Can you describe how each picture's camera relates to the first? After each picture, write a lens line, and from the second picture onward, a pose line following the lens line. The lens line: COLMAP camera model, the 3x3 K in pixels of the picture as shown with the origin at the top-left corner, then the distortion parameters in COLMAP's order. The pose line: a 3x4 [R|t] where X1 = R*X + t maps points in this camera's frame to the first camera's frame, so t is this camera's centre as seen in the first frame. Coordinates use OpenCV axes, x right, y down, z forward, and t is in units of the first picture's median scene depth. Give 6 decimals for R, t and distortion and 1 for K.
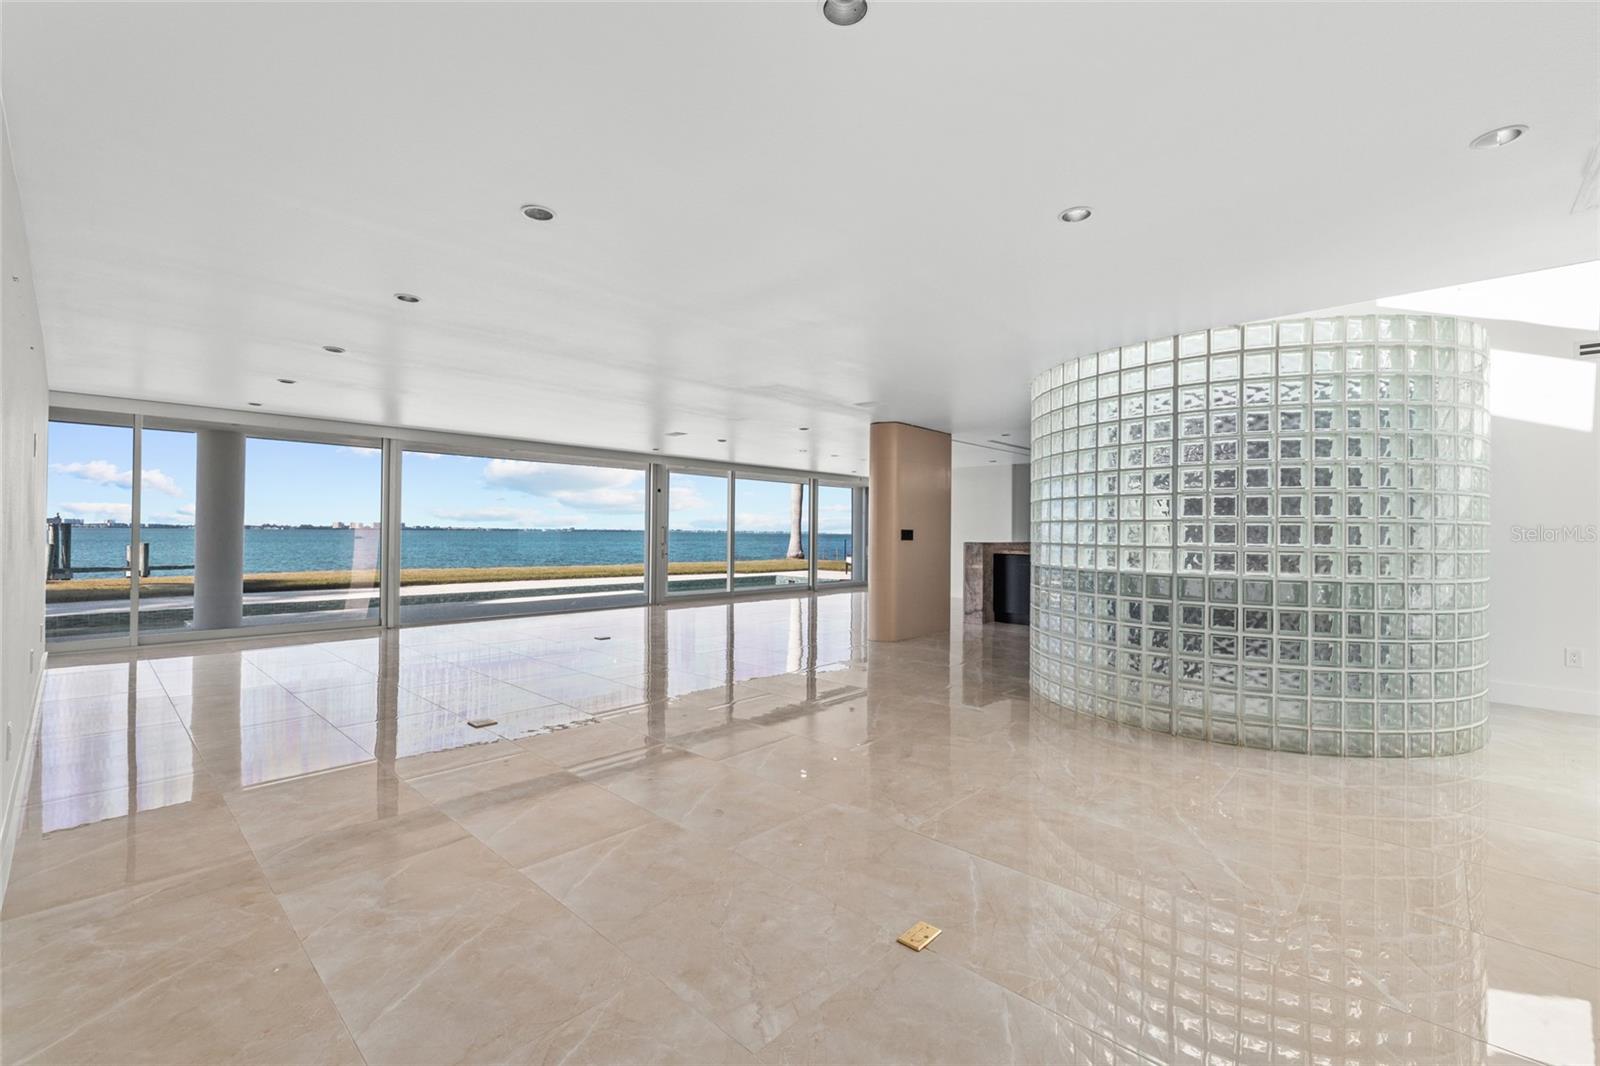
lens RADIAL K [[673.6, 0, 805.0], [0, 673.6, 522.8], [0, 0, 1]] dist [0.002047, 0.000479]
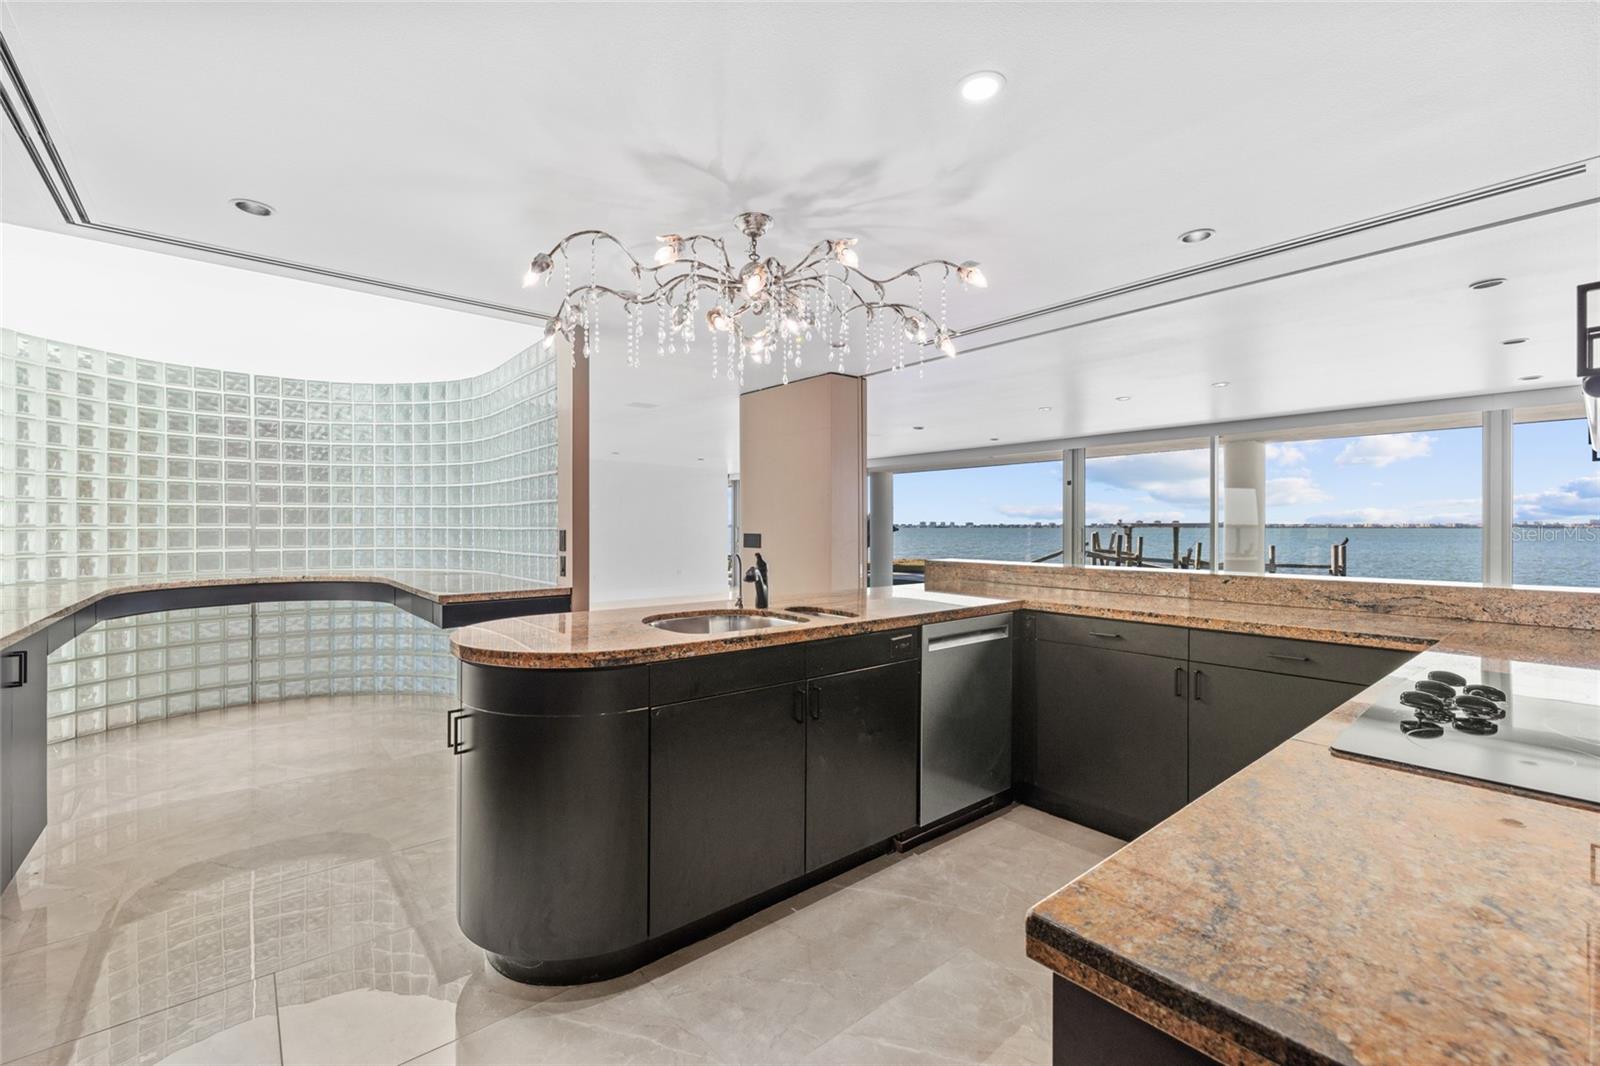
lens RADIAL K [[675.7, 0, 803.7], [0, 675.7, 523.3], [0, 0, 1]] dist [-0.003129, -0.000032]
pose [[-0.129273, -0.010280, -0.991556, 0.541434], [0.010620, 0.999875, -0.011751, 0.005025], [0.991552, -0.012049, -0.129148, 0.701956]]
